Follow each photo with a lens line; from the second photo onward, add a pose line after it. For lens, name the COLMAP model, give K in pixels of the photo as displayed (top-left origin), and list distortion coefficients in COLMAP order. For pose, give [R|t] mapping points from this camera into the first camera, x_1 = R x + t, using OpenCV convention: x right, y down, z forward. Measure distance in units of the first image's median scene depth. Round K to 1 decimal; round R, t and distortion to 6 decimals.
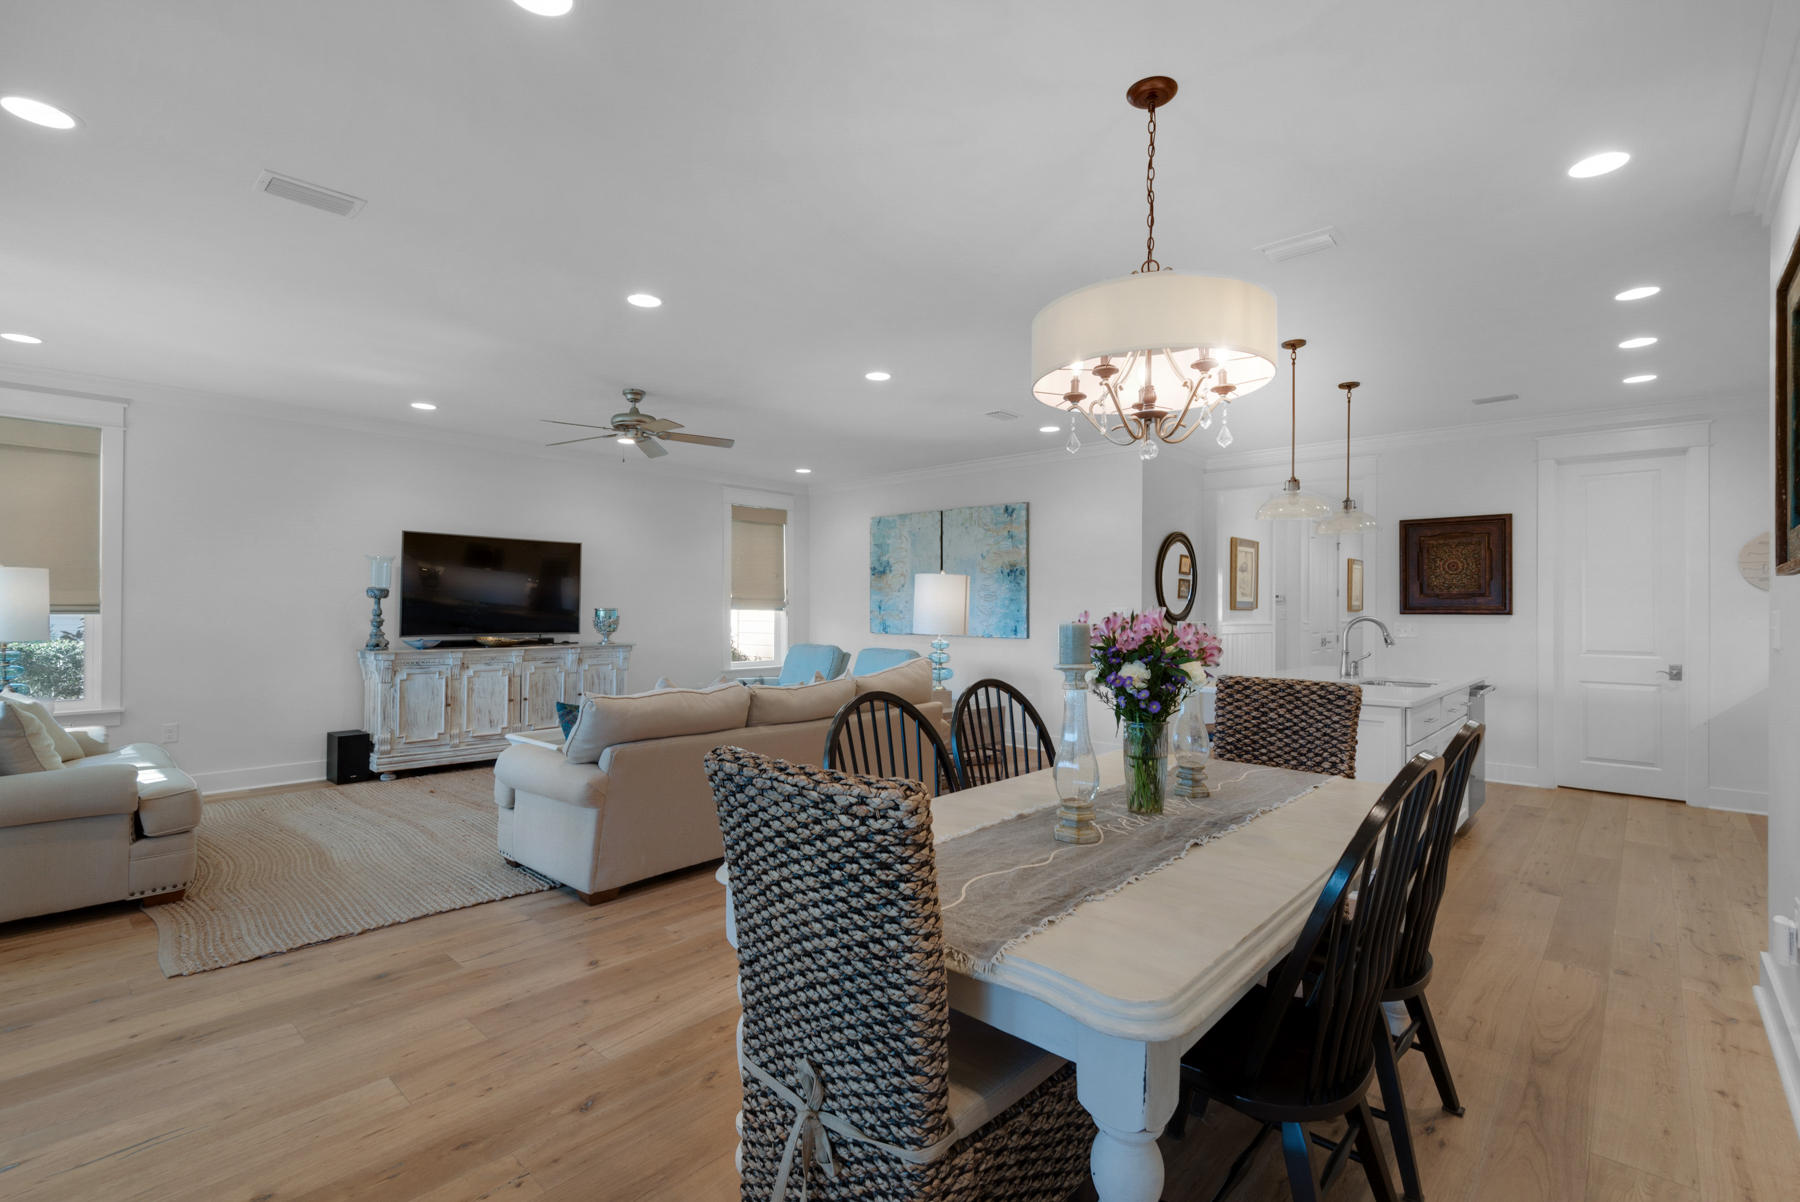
lens RADIAL K [[814.9, 0, 909.2], [0, 814.9, 604.9], [0, 0, 1]] dist [0.004047, -0.004532]
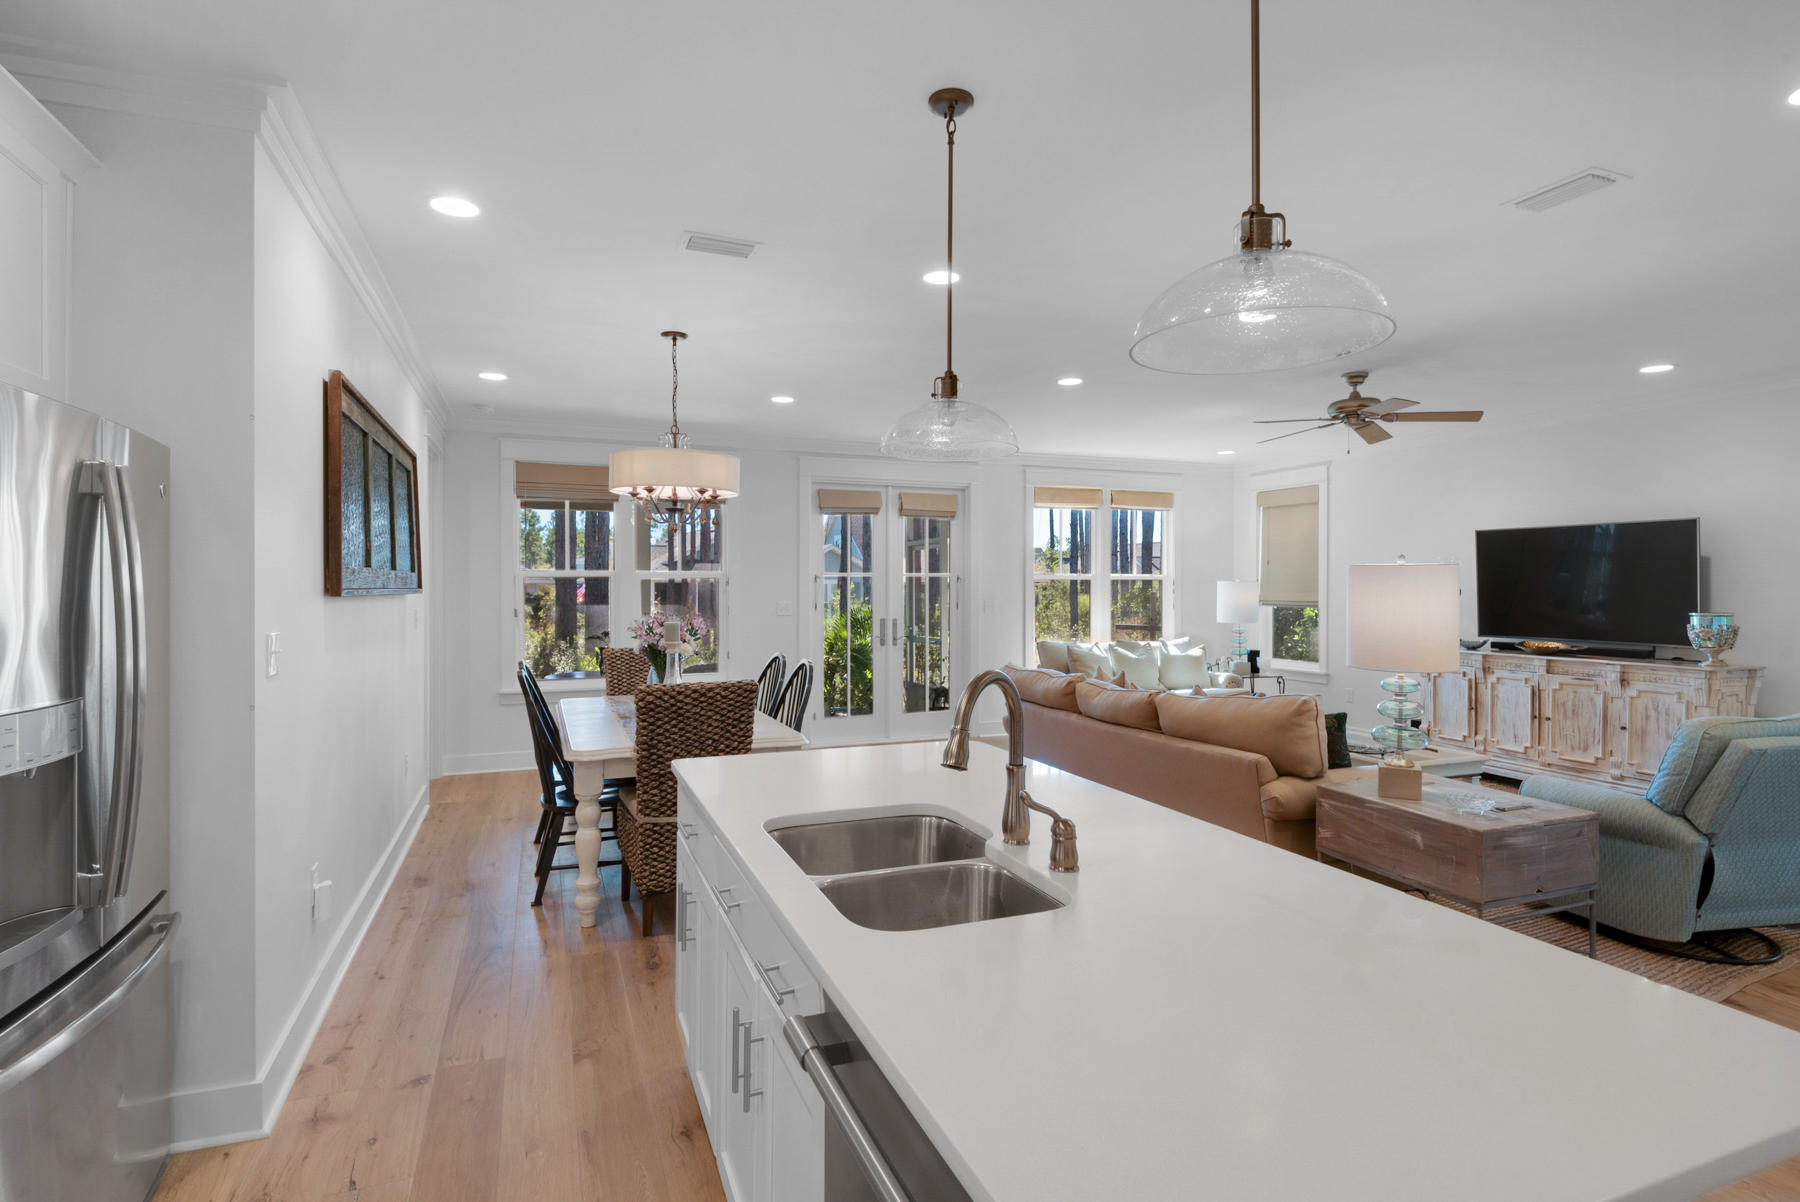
lens RADIAL K [[887.9, 0, 891.4], [0, 887.9, 590.2], [0, 0, 1]] dist [0.023628, -0.011519]
pose [[-0.433629, -0.003188, -0.901086, 0.654792], [0.000340, 0.999993, -0.003702, -0.013272], [0.901091, -0.001911, -0.433625, 0.799623]]
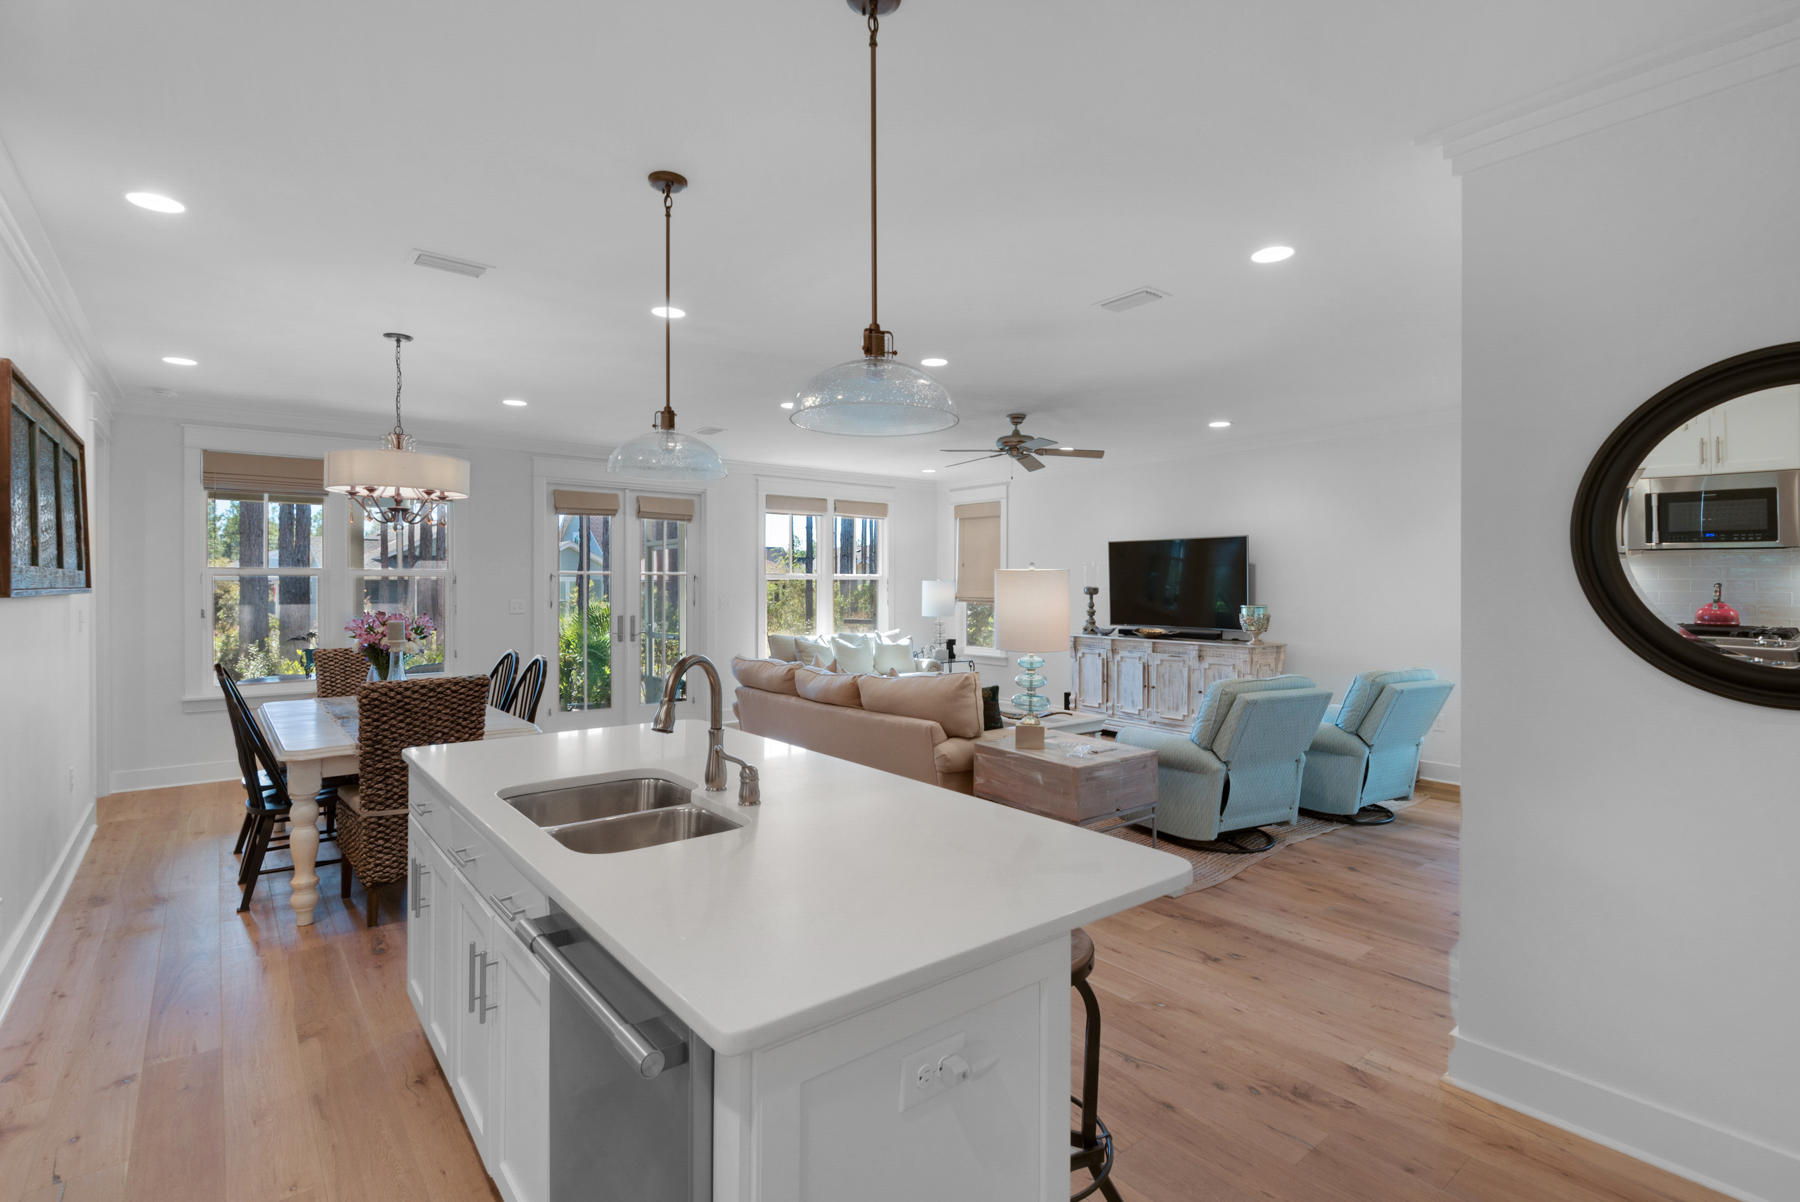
lens RADIAL K [[846.7, 0, 891.8], [0, 846.7, 589.2], [0, 0, 1]] dist [0.018537, -0.014932]
pose [[-0.152991, -0.001341, -0.988227, 0.705867], [0.001438, 0.999998, -0.001580, -0.014383], [0.988227, -0.001663, -0.152989, 0.832668]]
